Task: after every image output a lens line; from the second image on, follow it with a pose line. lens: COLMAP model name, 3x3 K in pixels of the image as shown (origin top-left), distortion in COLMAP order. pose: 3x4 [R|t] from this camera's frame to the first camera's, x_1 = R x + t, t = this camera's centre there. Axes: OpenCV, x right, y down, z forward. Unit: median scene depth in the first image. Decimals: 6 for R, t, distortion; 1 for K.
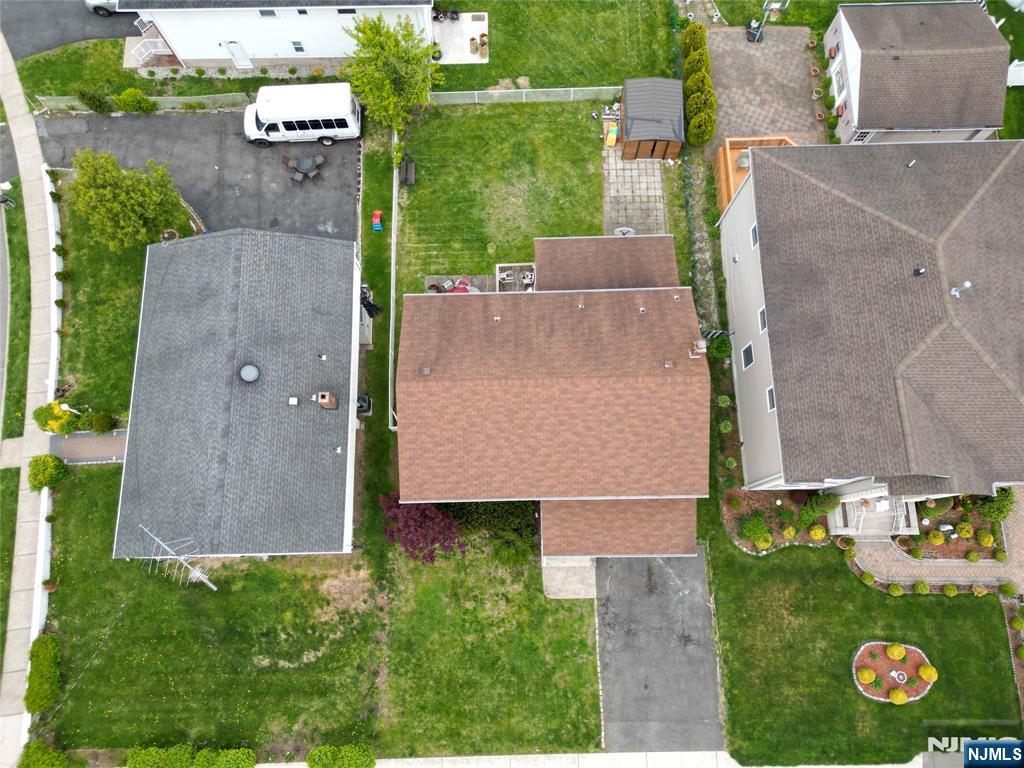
lens RADIAL K [[722.7, 0, 512.0], [0, 722.7, 384.0], [0, 0, 1]] dist [0.008846, -0.000333]
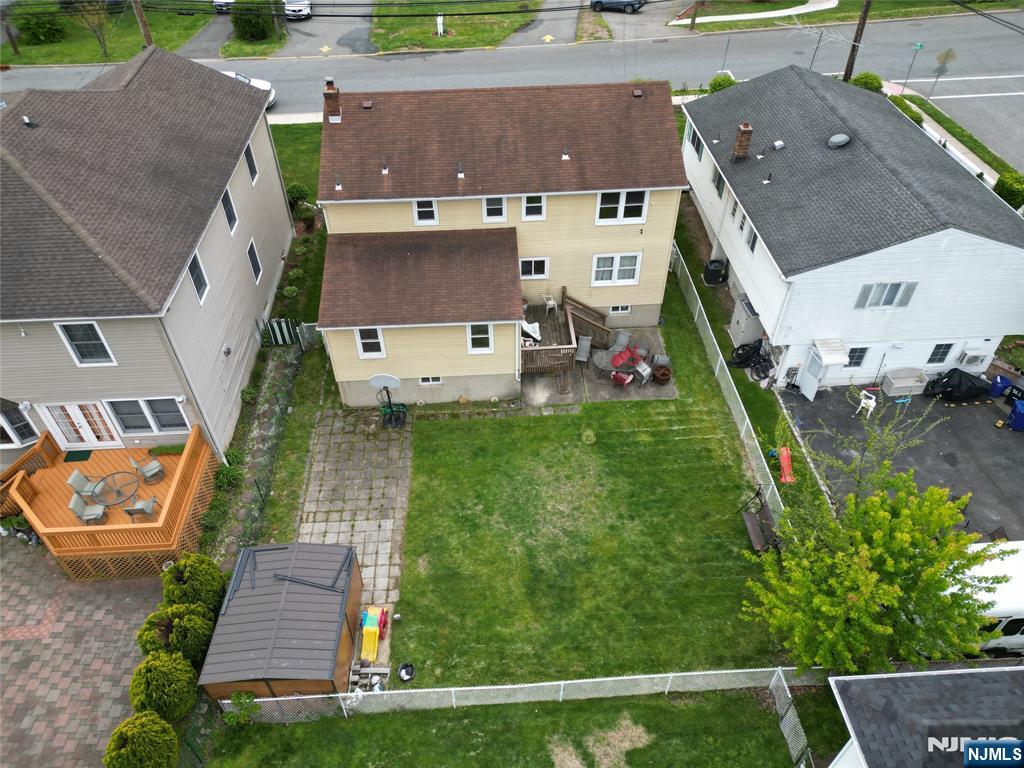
lens RADIAL K [[722.7, 0, 512.0], [0, 722.7, 384.0], [0, 0, 1]] dist [0.008846, -0.000333]
pose [[-0.999132, 0.037842, -0.017403, 0.057160], [-0.033558, -0.483856, 0.874504, -0.831206], [0.024672, 0.874329, 0.484706, 0.743487]]
